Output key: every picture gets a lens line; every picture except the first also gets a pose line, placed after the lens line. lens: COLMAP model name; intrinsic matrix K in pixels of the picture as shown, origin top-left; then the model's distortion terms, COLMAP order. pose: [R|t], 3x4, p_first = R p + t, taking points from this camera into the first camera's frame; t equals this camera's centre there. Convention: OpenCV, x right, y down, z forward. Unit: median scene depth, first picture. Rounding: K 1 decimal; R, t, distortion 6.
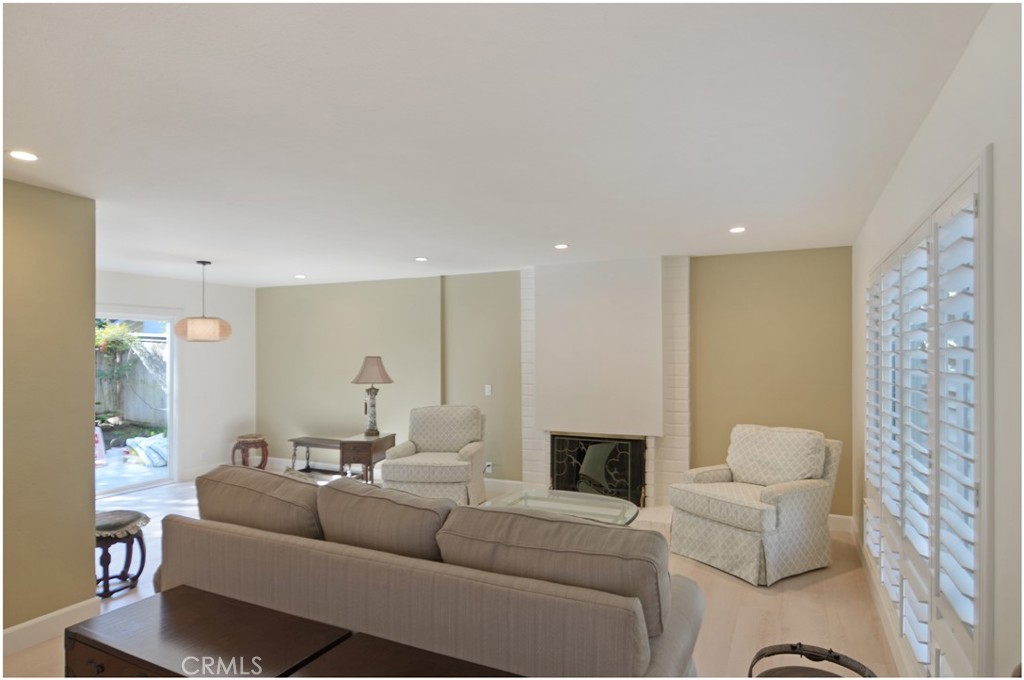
lens RADIAL K [[561.6, 0, 525.2], [0, 561.6, 354.9], [0, 0, 1]] dist [0.003754, 0.000863]
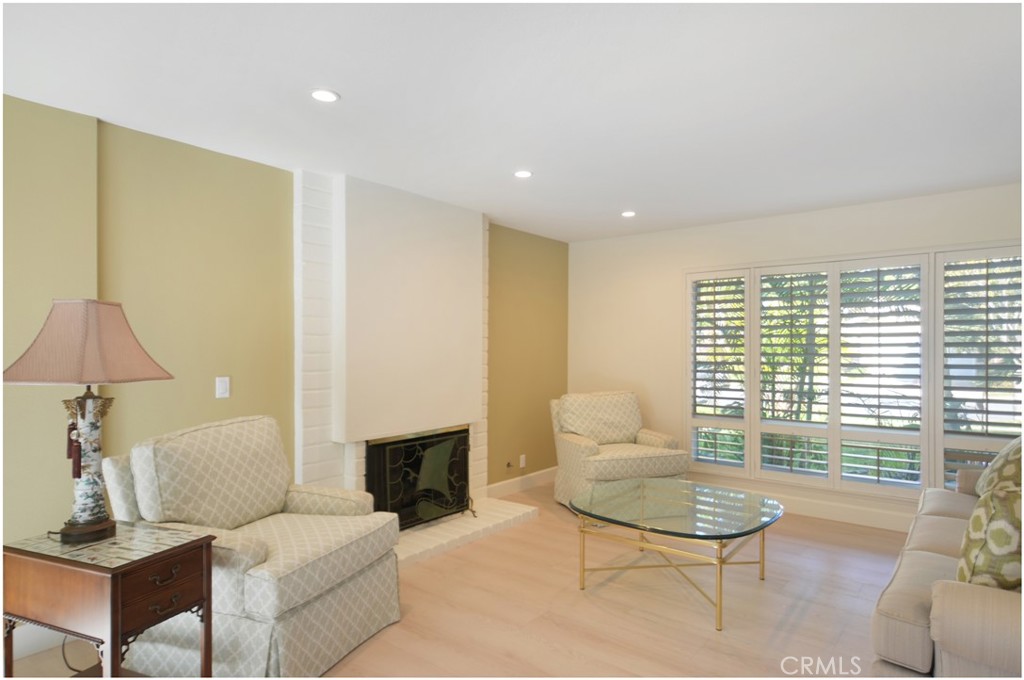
lens RADIAL K [[561.6, 0, 525.2], [0, 561.6, 354.9], [0, 0, 1]] dist [0.003754, 0.000863]
pose [[0.225187, -0.006492, 0.974294, -0.551354], [0.001318, 0.999979, 0.006358, 0.034261], [-0.974315, -0.000148, 0.225190, 0.689322]]
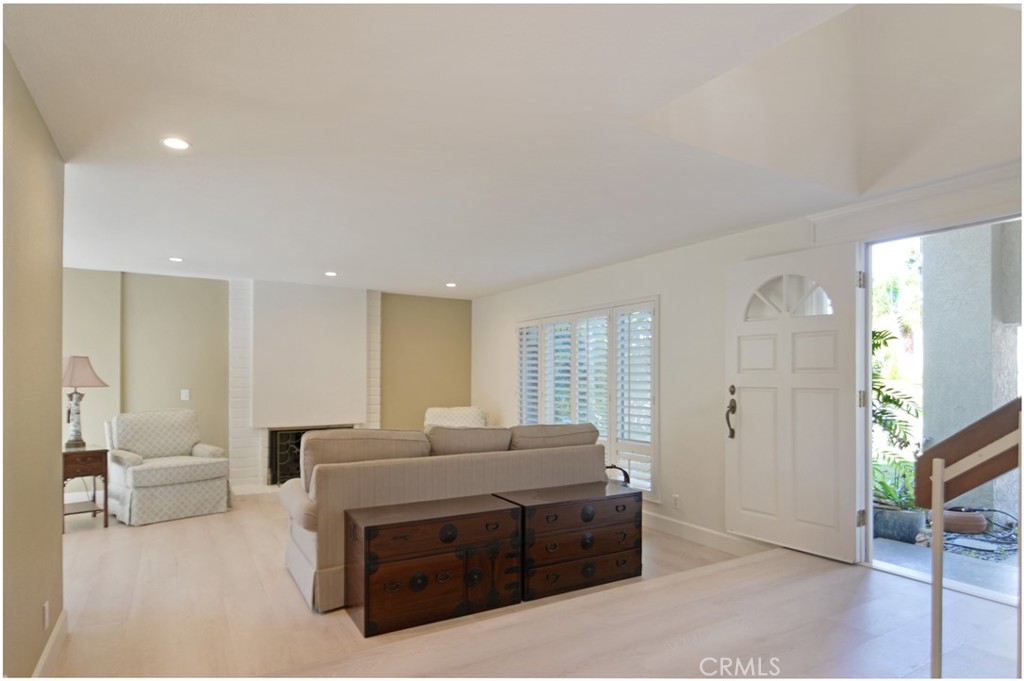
lens RADIAL K [[564.3, 0, 516.8], [0, 564.3, 376.8], [0, 0, 1]] dist [0.000747, 0.000060]
pose [[0.564260, 0.006018, 0.825575, -0.622898], [-0.004111, 0.999982, -0.004480, 0.036492], [-0.825587, -0.000866, 0.564275, -0.057398]]
